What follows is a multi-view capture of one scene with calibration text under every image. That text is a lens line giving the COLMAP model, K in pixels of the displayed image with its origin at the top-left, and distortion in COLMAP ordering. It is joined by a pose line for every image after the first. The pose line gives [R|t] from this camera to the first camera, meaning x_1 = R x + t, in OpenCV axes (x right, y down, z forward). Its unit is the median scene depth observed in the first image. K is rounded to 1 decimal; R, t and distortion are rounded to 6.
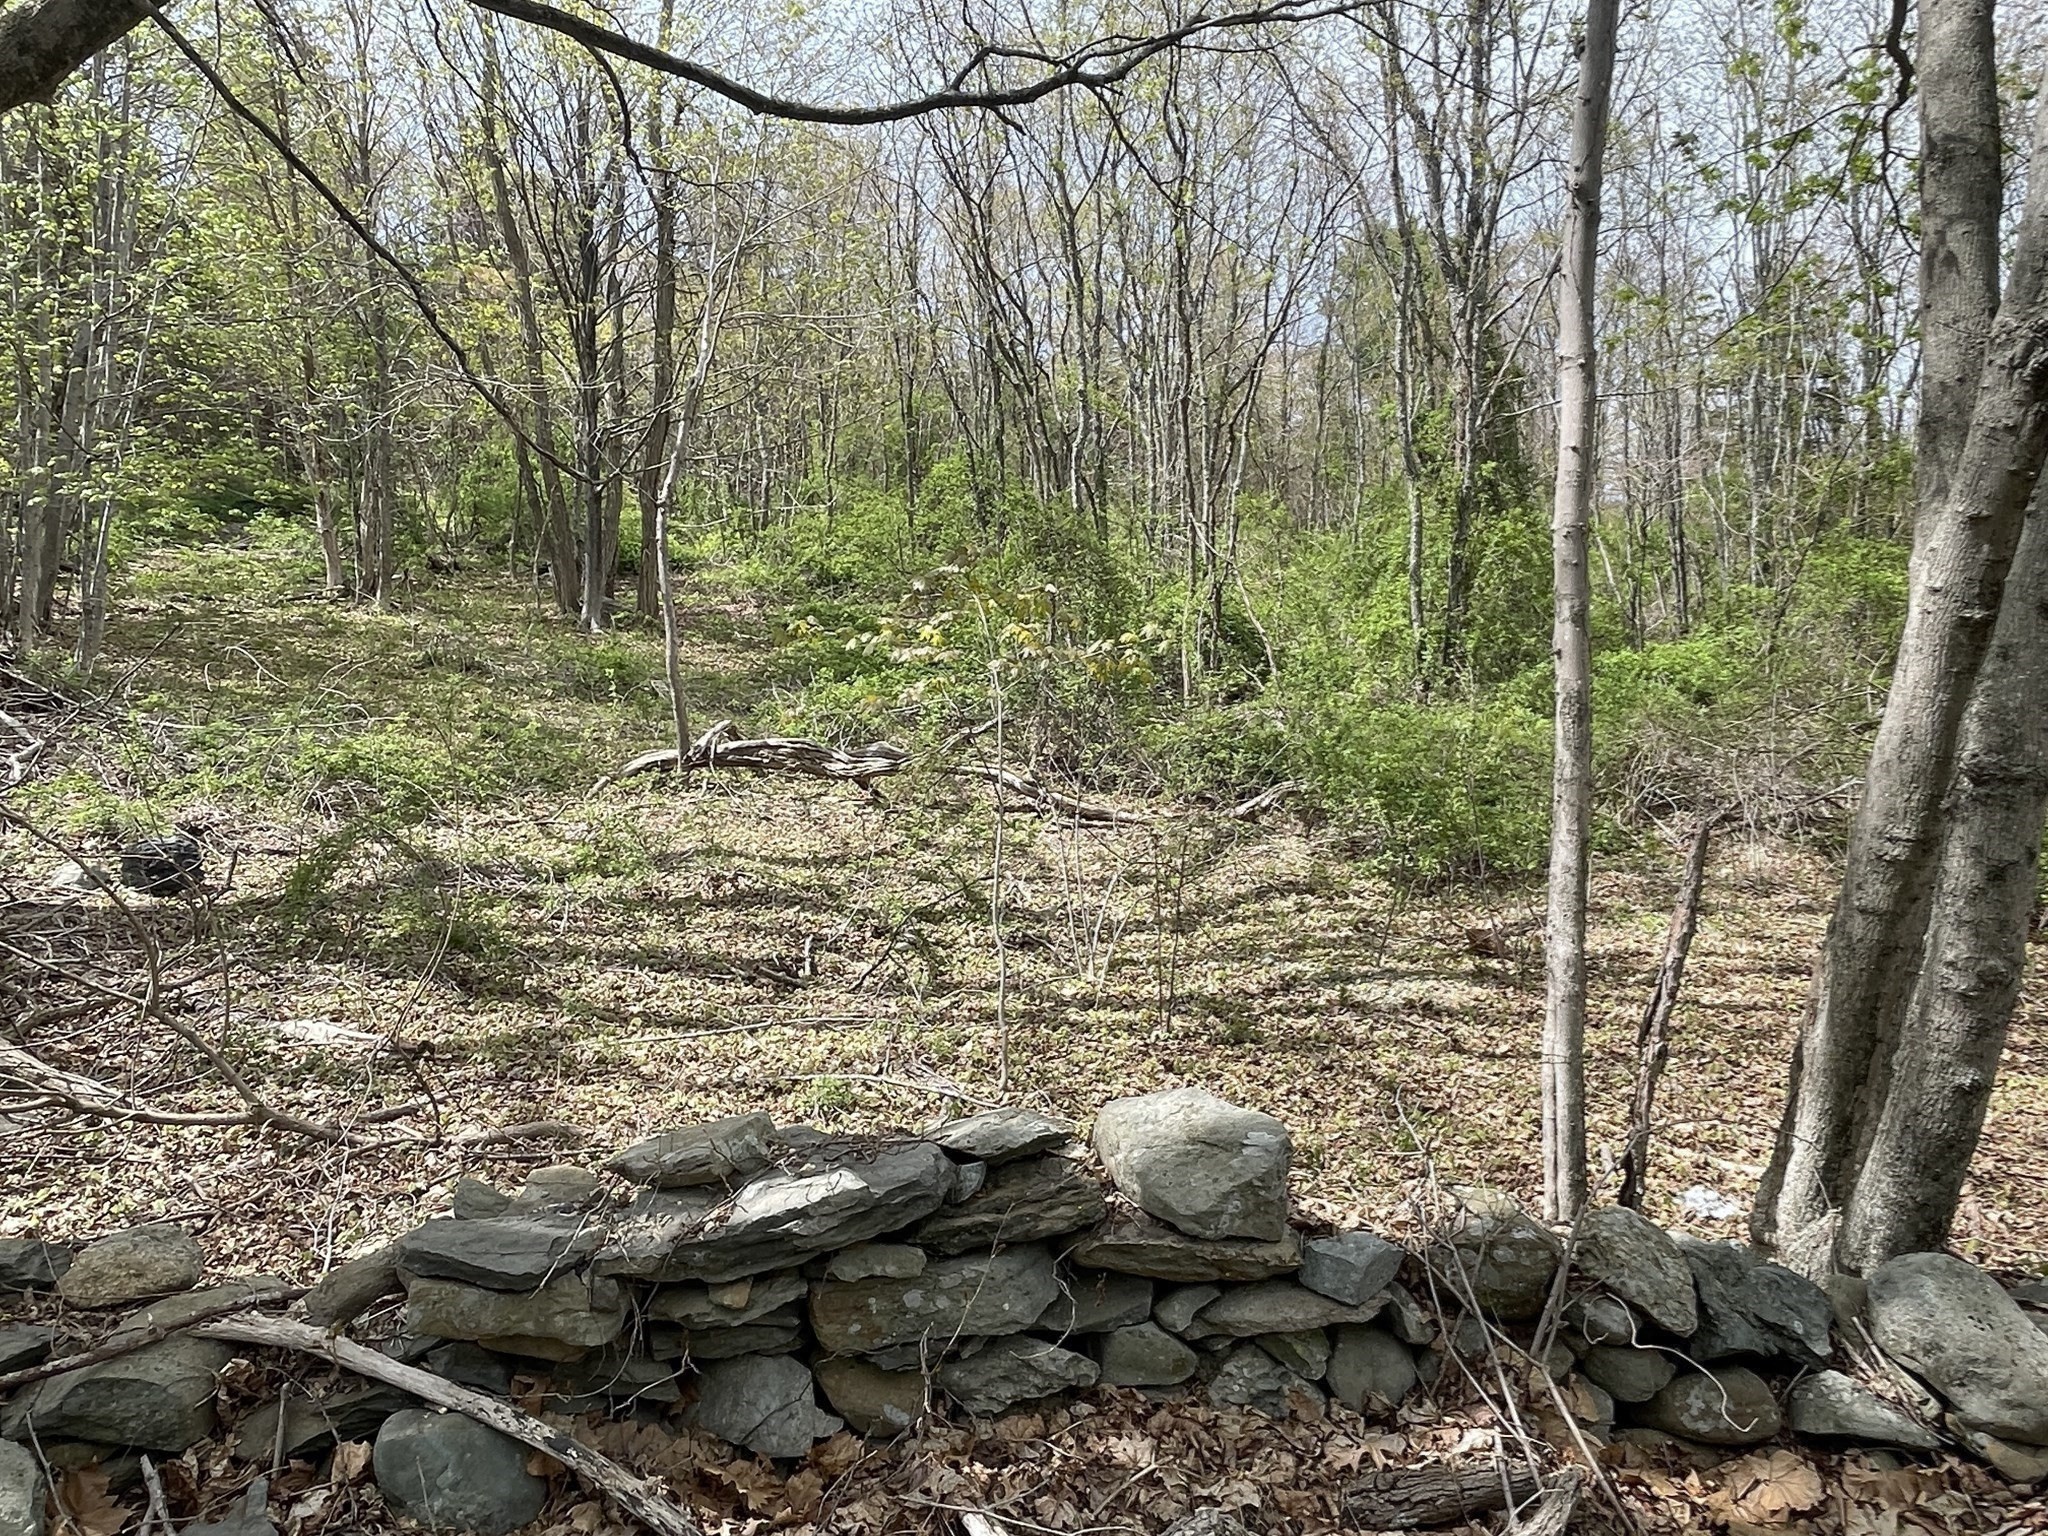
lens RADIAL K [[1560.5, 0, 1024.0], [0, 1560.5, 768.0], [0, 0, 1]] dist [0.033295, -0.108117]
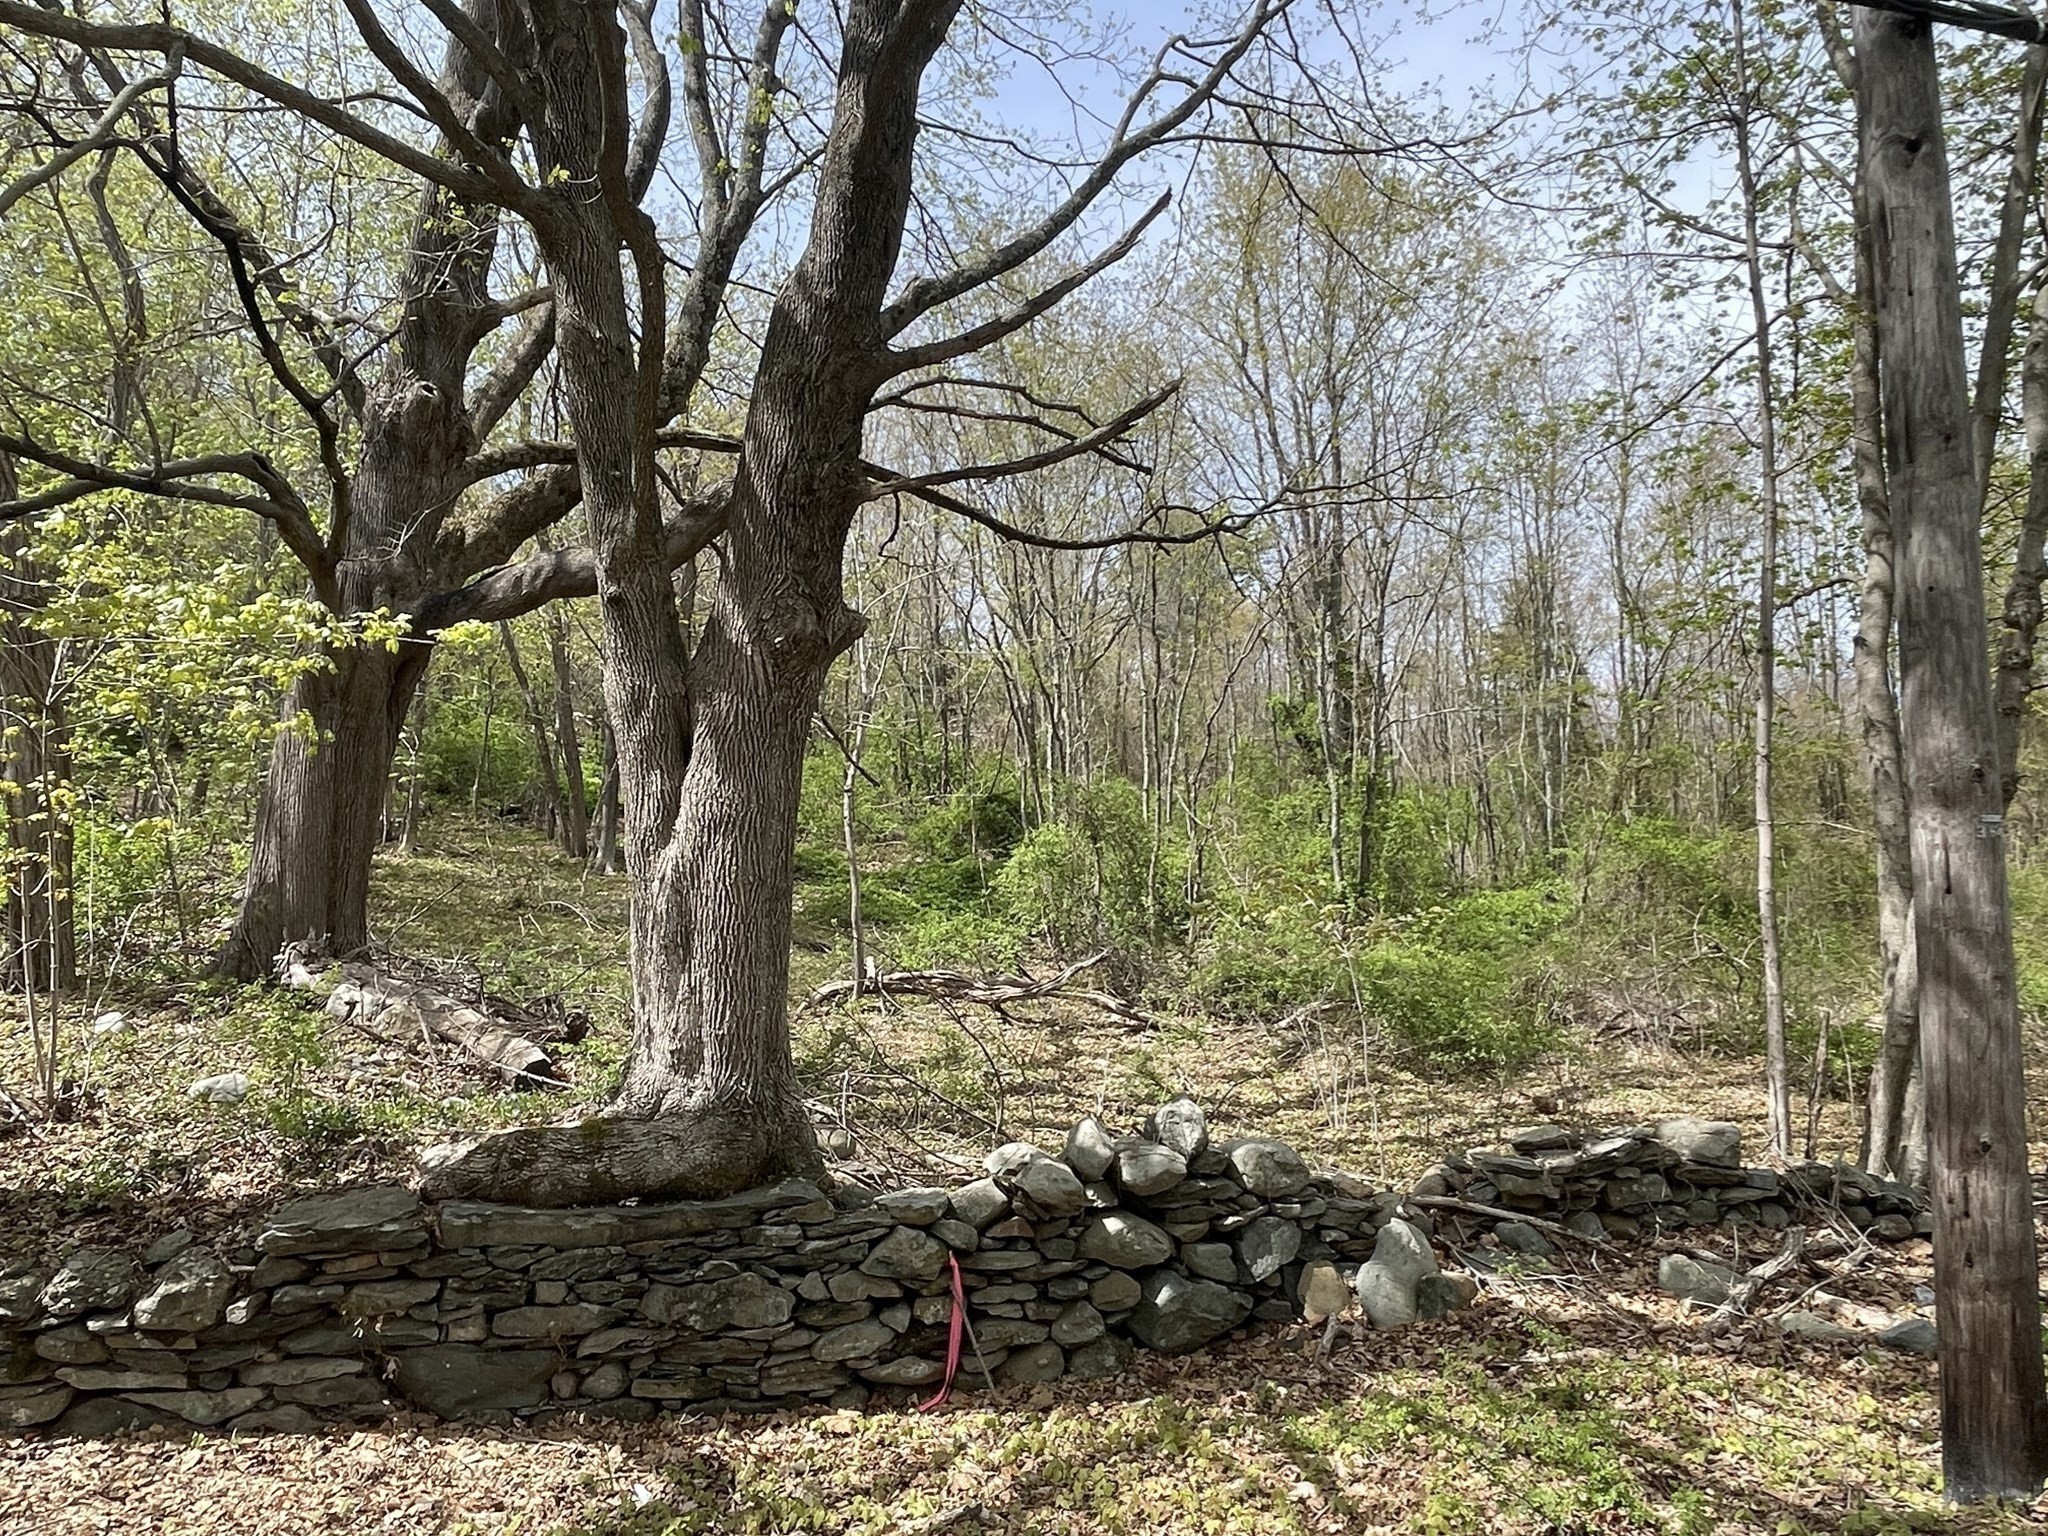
lens RADIAL K [[1560.5, 0, 1024.0], [0, 1560.5, 768.0], [0, 0, 1]] dist [0.033295, -0.108117]
pose [[0.986525, 0.018304, 0.162581, -0.295595], [0.005100, 0.989799, -0.142382, -0.000970], [-0.163529, 0.141293, 0.976368, -0.300073]]
